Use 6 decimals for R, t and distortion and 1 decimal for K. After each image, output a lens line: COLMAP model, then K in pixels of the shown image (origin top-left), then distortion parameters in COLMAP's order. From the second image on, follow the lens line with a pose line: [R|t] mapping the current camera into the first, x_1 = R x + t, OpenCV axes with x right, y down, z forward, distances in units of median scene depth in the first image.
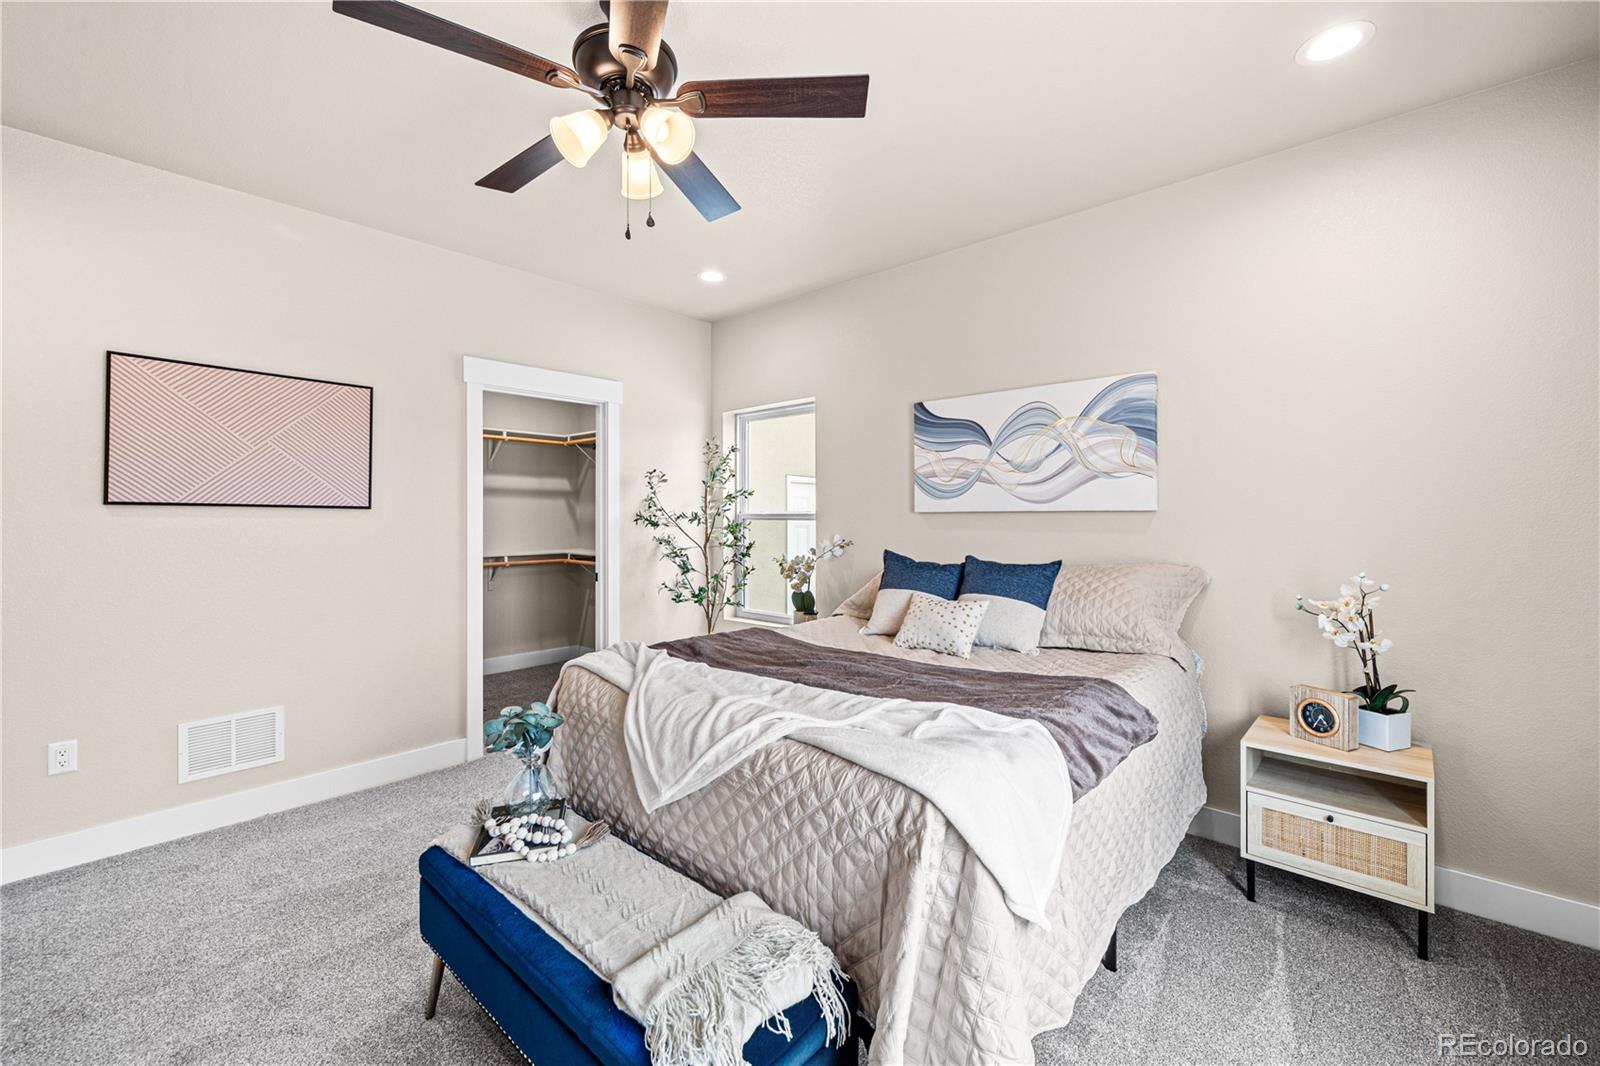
lens RADIAL K [[648.1, 0, 797.1], [0, 648.1, 519.0], [0, 0, 1]] dist [-0.000201, -0.000145]
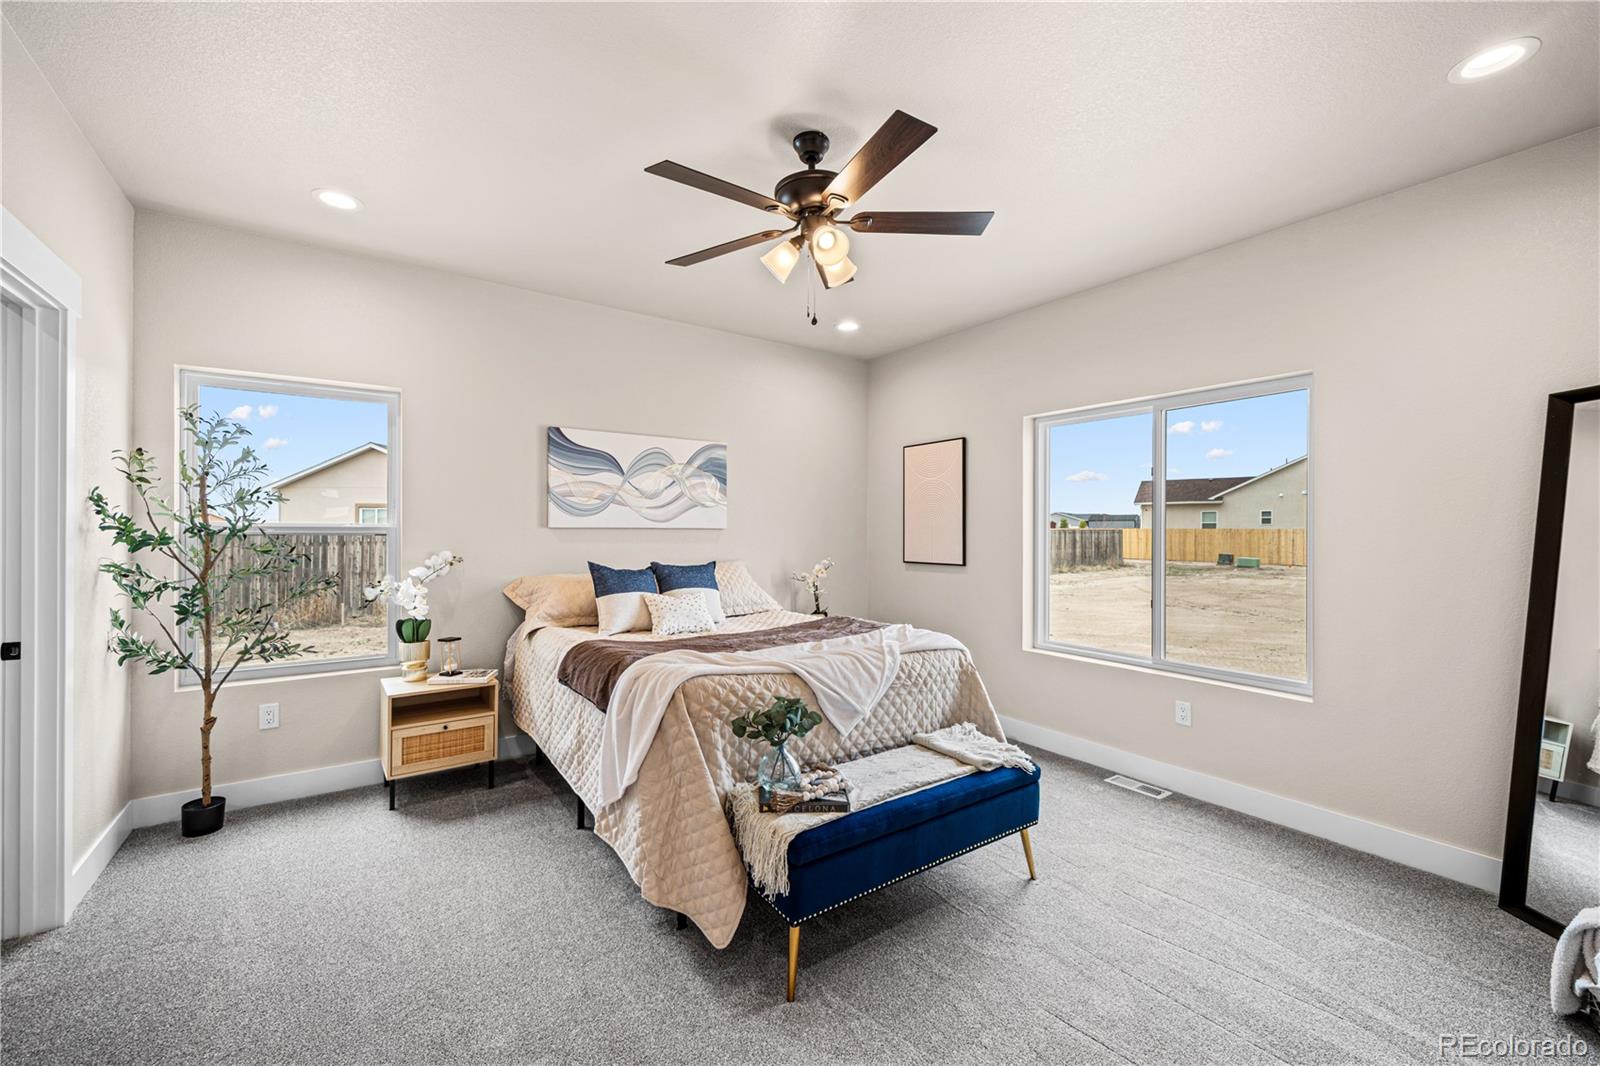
lens RADIAL K [[631.8, 0, 800.0], [0, 631.8, 533.0], [0, 0, 1]] dist [-0.000722, -0.000082]
pose [[0.226055, 0.000691, 0.974114, -0.879898], [-0.001853, 0.999998, -0.000280, -0.002078], [-0.974113, -0.001741, 0.226056, 0.419370]]
